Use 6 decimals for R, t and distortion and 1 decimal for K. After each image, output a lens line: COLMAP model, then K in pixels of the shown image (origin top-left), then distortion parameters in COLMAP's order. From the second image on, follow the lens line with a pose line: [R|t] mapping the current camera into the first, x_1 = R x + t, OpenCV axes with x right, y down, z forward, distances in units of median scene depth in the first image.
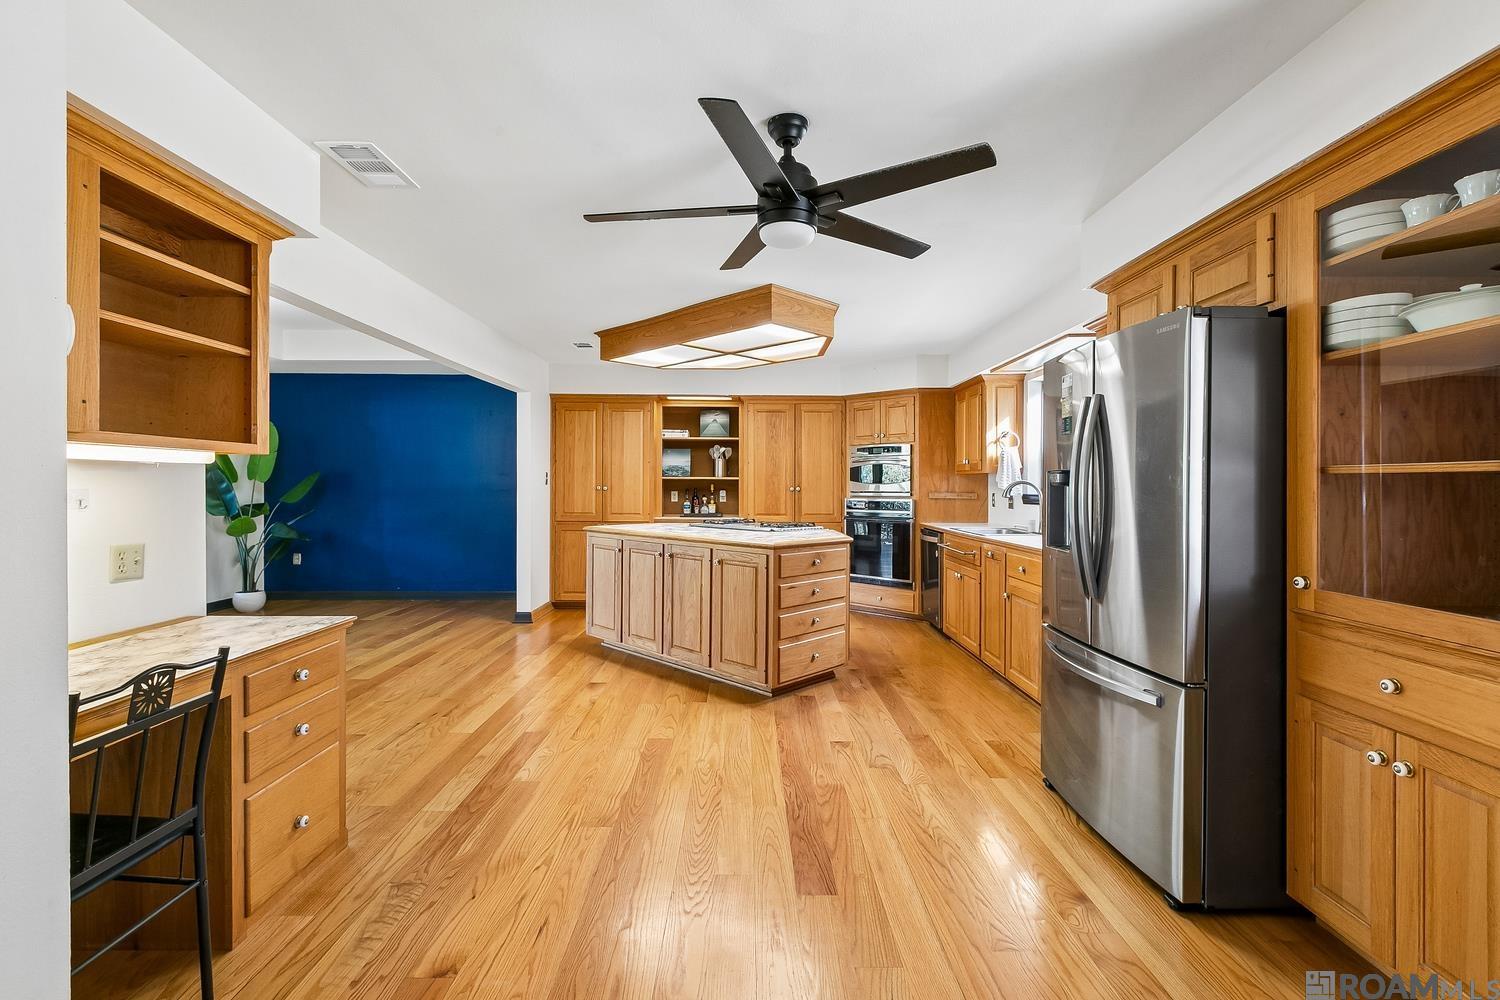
lens RADIAL K [[672.0, 0, 750.0], [0, 672.0, 500.0], [0, 0, 1]] dist [-0.001458, 0.000190]
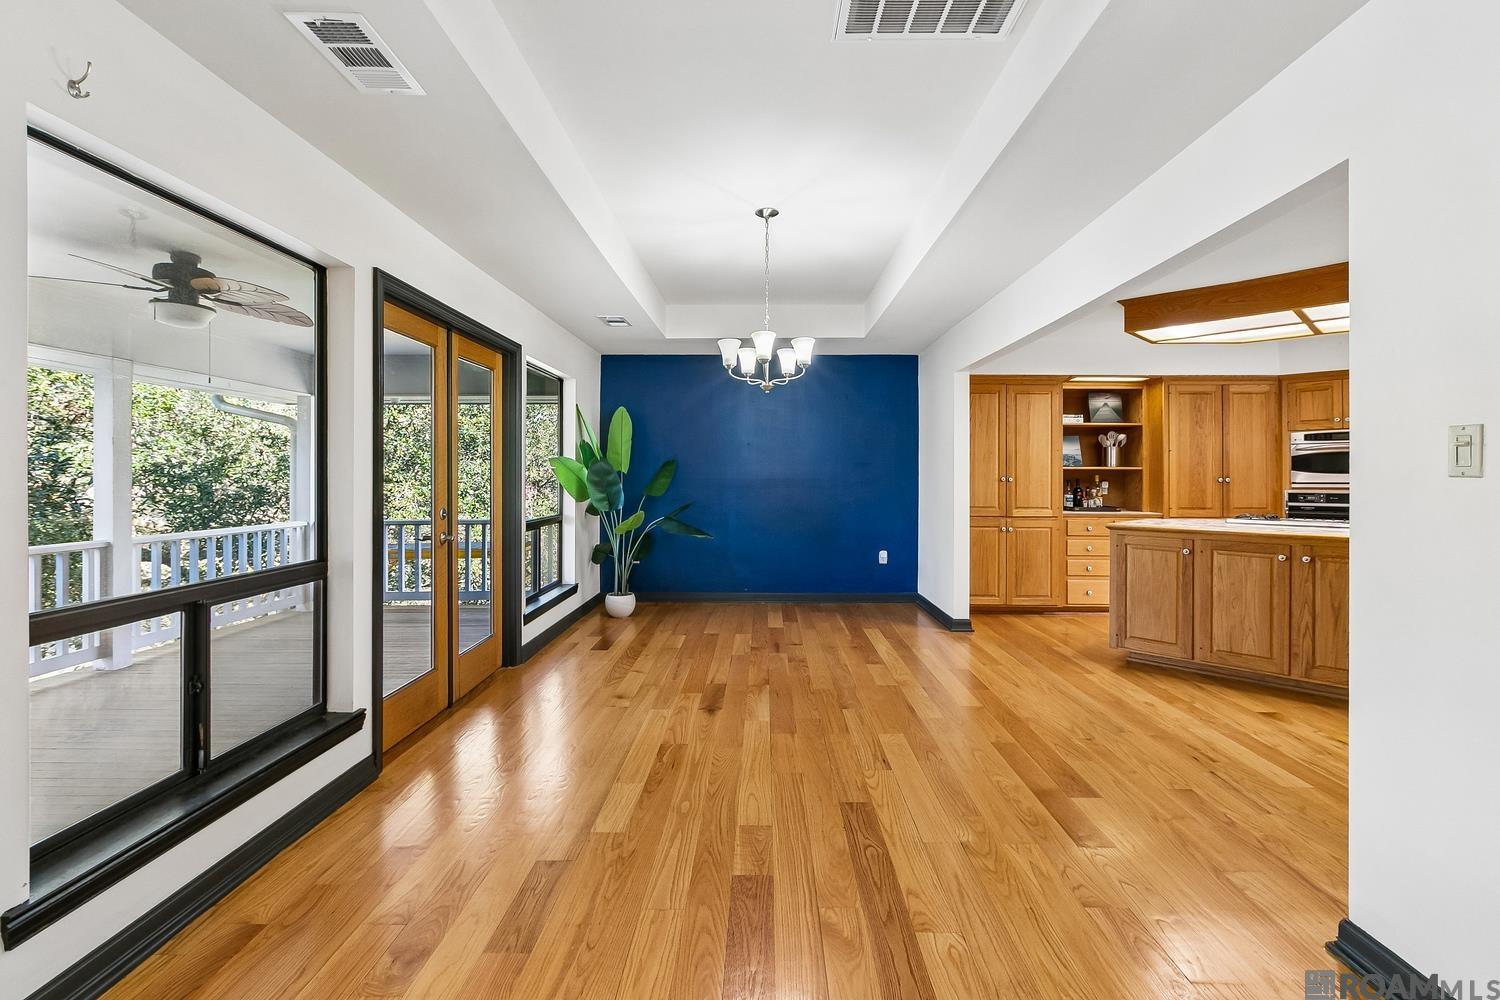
lens RADIAL K [[672.0, 0, 750.0], [0, 672.0, 500.0], [0, 0, 1]] dist [-0.001458, 0.000190]
pose [[0.999764, -0.000943, -0.021697, -0.535566], [0.001367, 0.999808, 0.019523, -0.008350], [0.021675, -0.019548, 0.999574, 0.090879]]
